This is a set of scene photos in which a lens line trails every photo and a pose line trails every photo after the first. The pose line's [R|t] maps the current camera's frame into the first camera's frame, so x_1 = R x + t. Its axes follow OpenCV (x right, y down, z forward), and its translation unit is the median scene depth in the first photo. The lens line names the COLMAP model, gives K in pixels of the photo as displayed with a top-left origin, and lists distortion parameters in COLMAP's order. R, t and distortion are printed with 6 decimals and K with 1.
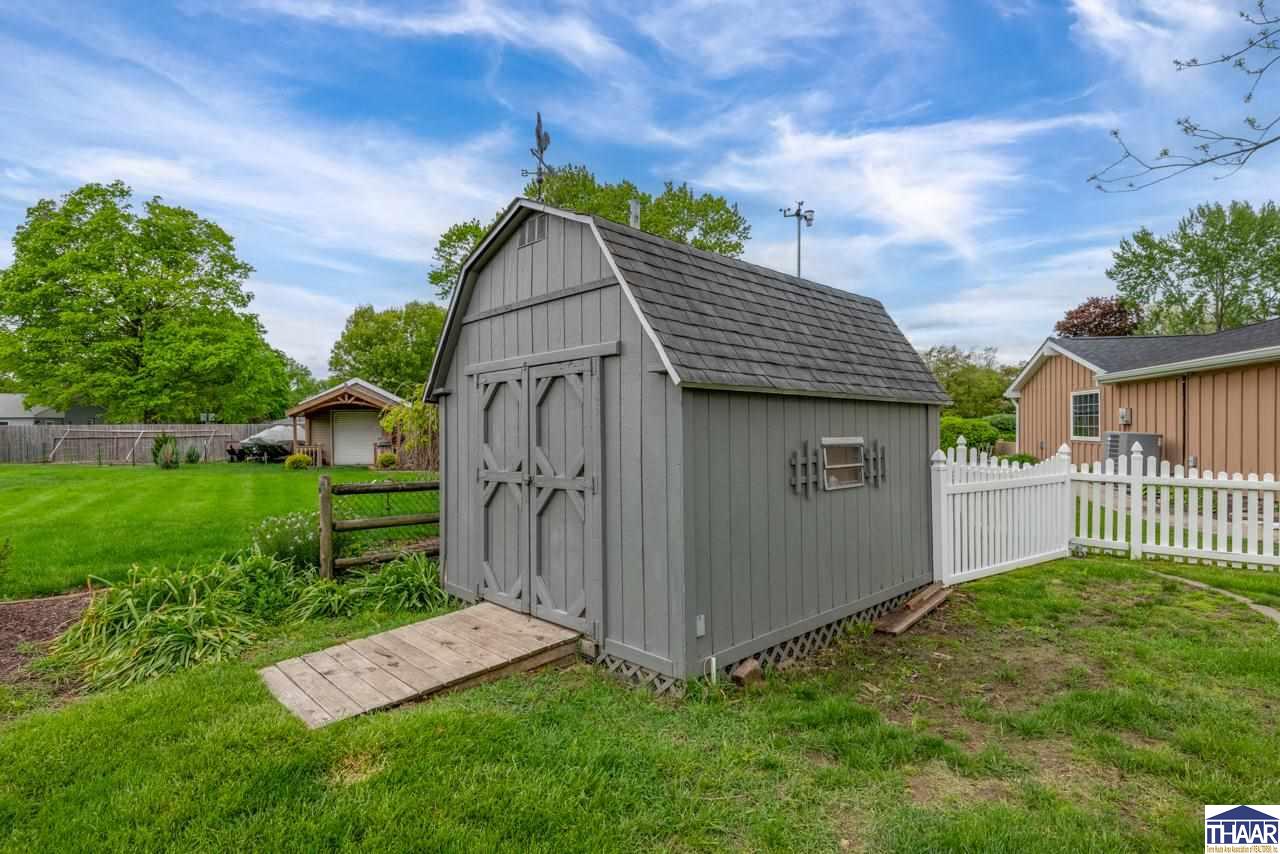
lens RADIAL K [[647.6, 0, 639.2], [0, 647.6, 435.0], [0, 0, 1]] dist [0.002098, 0.000208]
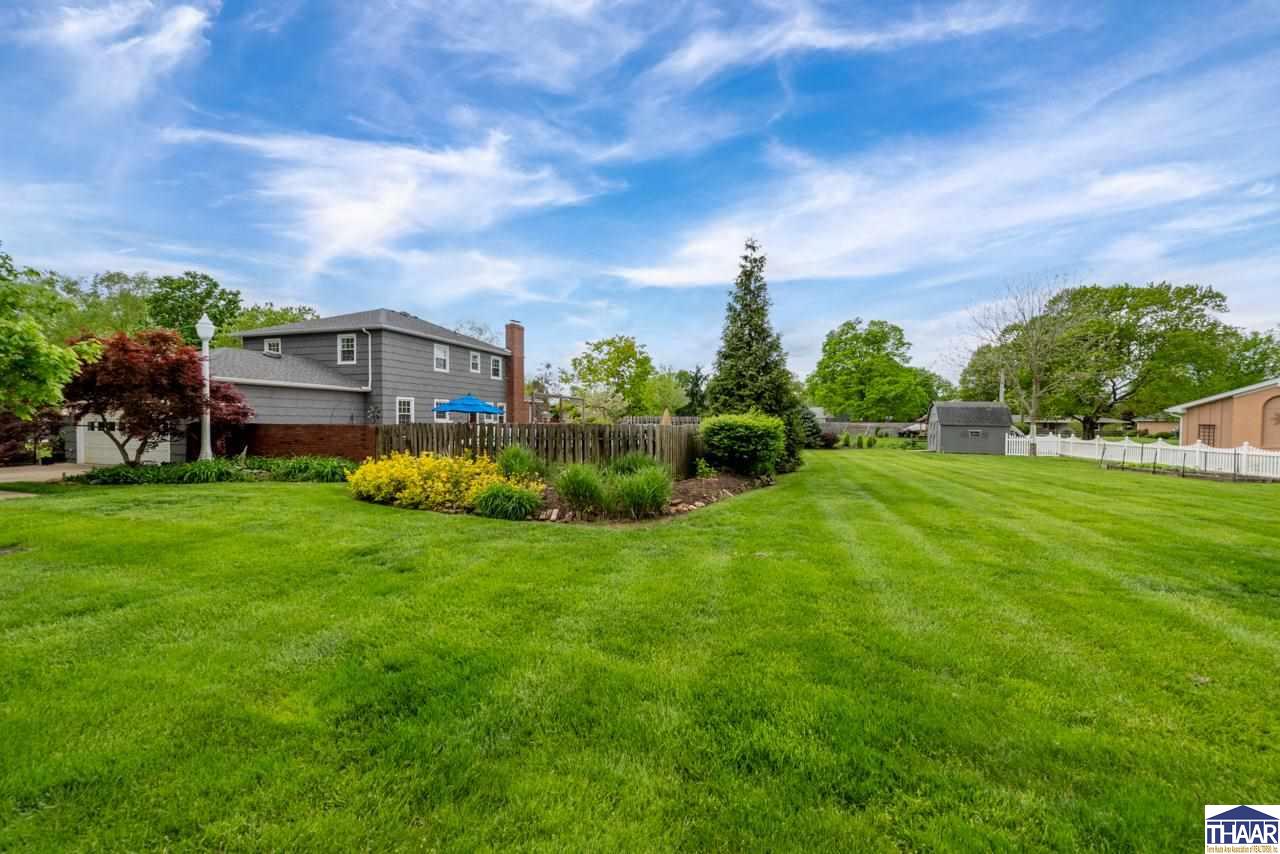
lens RADIAL K [[506.4, 0, 639.1], [0, 506.4, 431.0], [0, 0, 1]] dist [0.000745, 0.000062]
pose [[0.507203, 0.025640, -0.861445, 0.402100], [-0.015578, 0.999667, 0.020582, -0.006505], [0.861686, 0.002981, 0.507433, -0.633312]]
